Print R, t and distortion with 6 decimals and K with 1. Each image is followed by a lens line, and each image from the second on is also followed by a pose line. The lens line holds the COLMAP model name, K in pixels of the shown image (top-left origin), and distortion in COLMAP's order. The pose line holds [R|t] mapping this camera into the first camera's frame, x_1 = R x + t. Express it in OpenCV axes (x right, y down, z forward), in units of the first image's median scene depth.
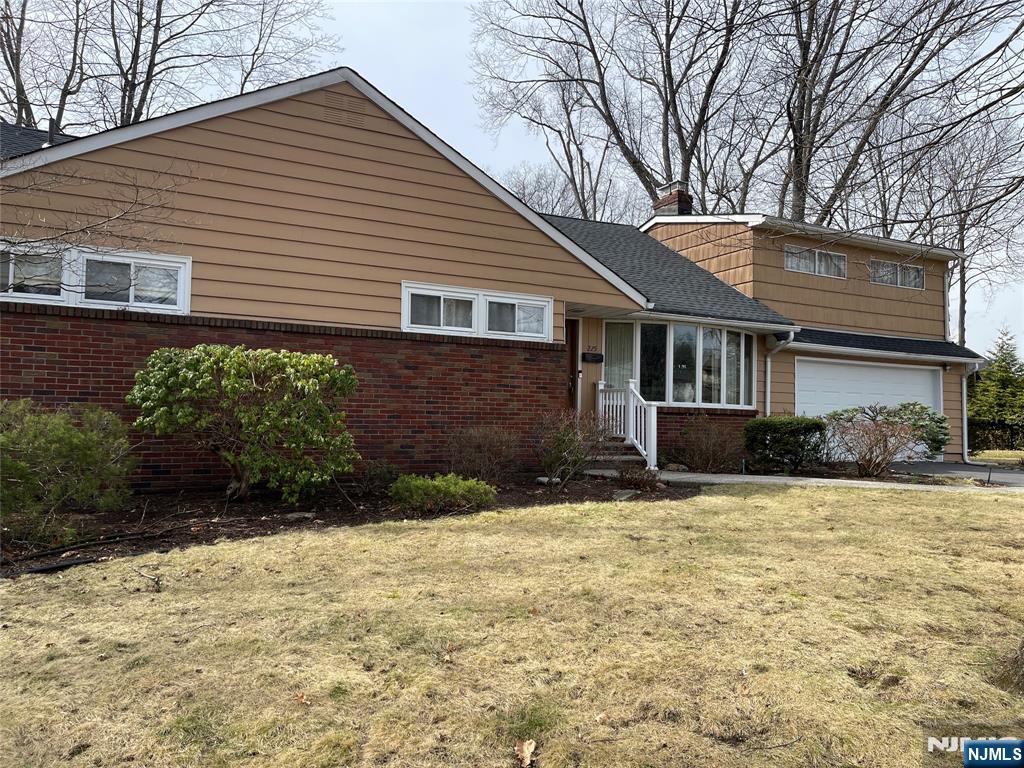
lens RADIAL K [[748.9, 0, 485.1], [0, 748.9, 385.5], [0, 0, 1]] dist [0.051147, -0.000574]
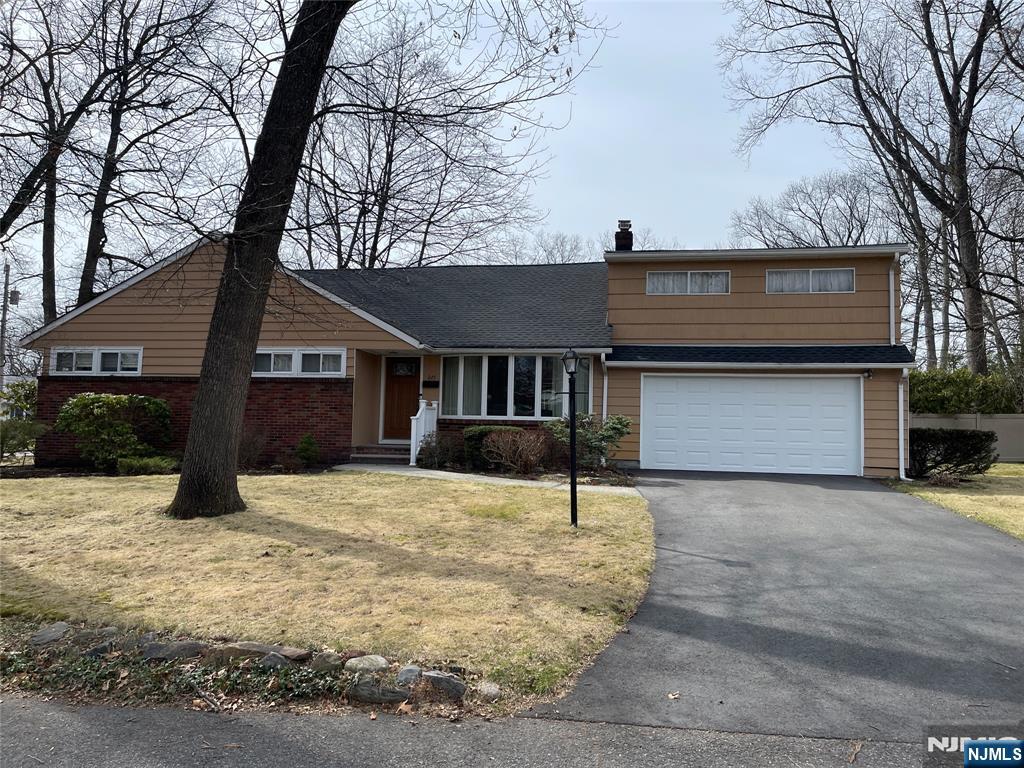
lens RADIAL K [[737.3, 0, 512.0], [0, 737.3, 384.0], [0, 0, 1]] dist [0.047124, -0.002282]
pose [[0.806149, -0.040365, -0.590334, 1.244526], [0.024395, 0.999089, -0.035001, 0.015533], [0.591209, 0.013815, 0.806400, 0.011176]]
